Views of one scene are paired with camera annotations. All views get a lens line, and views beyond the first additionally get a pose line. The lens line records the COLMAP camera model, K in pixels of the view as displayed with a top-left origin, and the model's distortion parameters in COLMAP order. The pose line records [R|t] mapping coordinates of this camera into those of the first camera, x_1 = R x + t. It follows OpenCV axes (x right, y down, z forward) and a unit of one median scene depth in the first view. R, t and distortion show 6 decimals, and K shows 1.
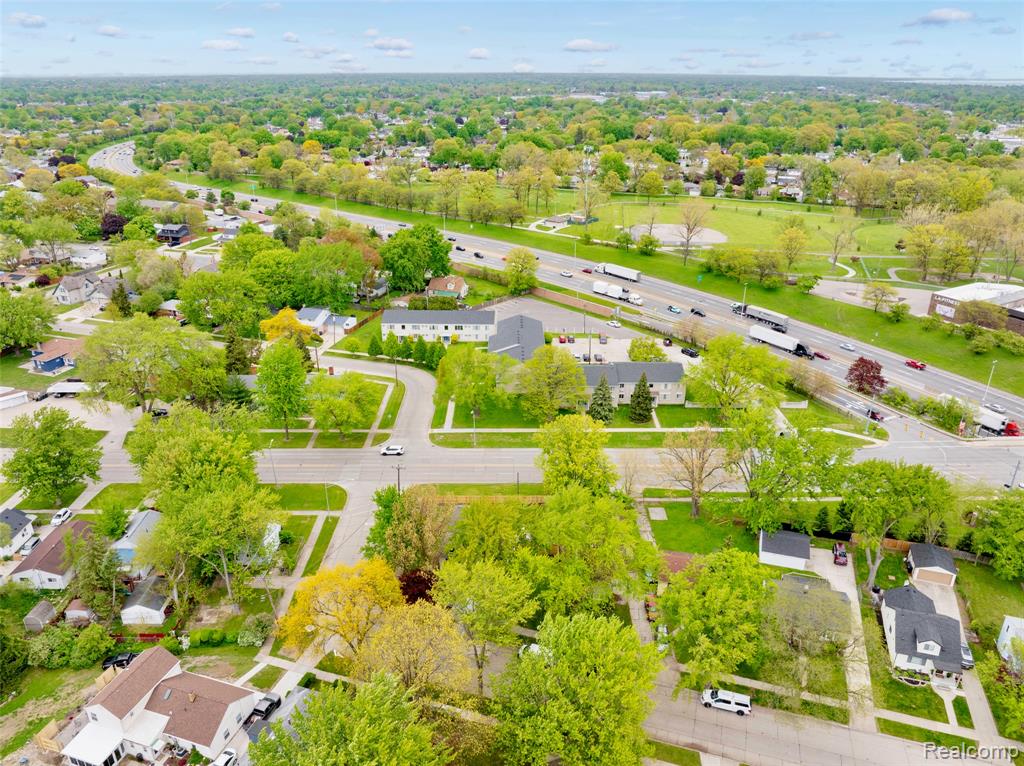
lens RADIAL K [[751.9, 0, 512.0], [0, 751.9, 383.0], [0, 0, 1]] dist [0.002672, -0.001847]
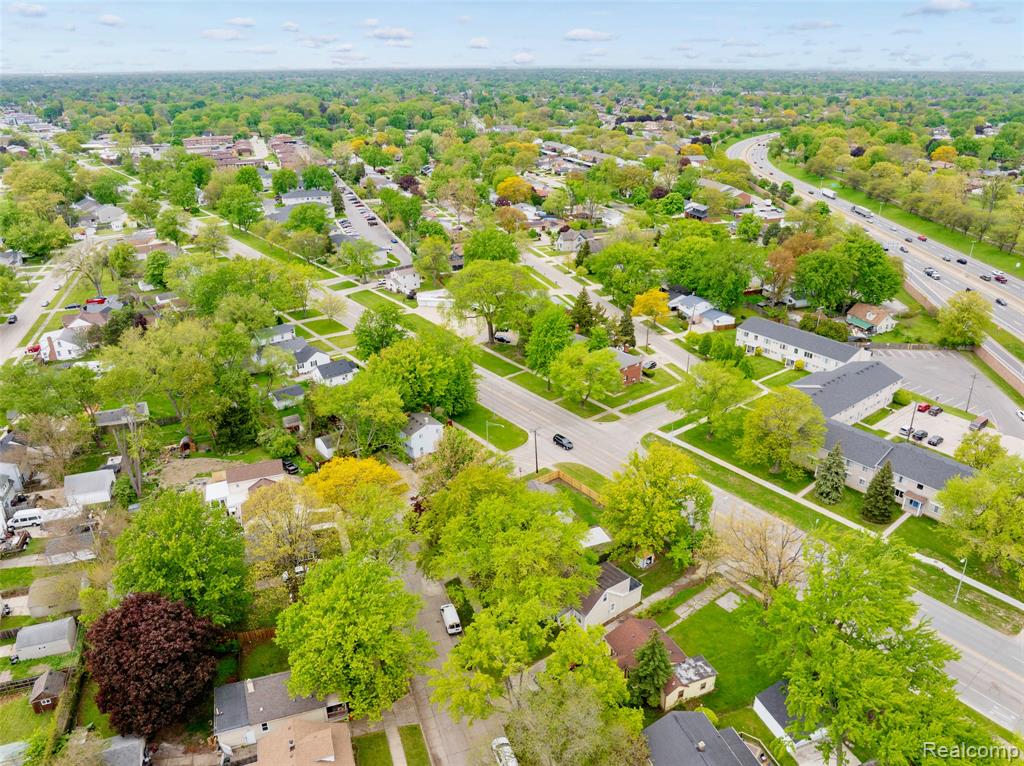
lens RADIAL K [[751.9, 0, 512.0], [0, 751.9, 383.0], [0, 0, 1]] dist [0.002672, -0.001847]
pose [[0.615254, 0.317308, -0.721649, 0.358234], [-0.311167, 0.938837, 0.147515, -0.063024], [0.724319, 0.133794, 0.676359, 0.141113]]
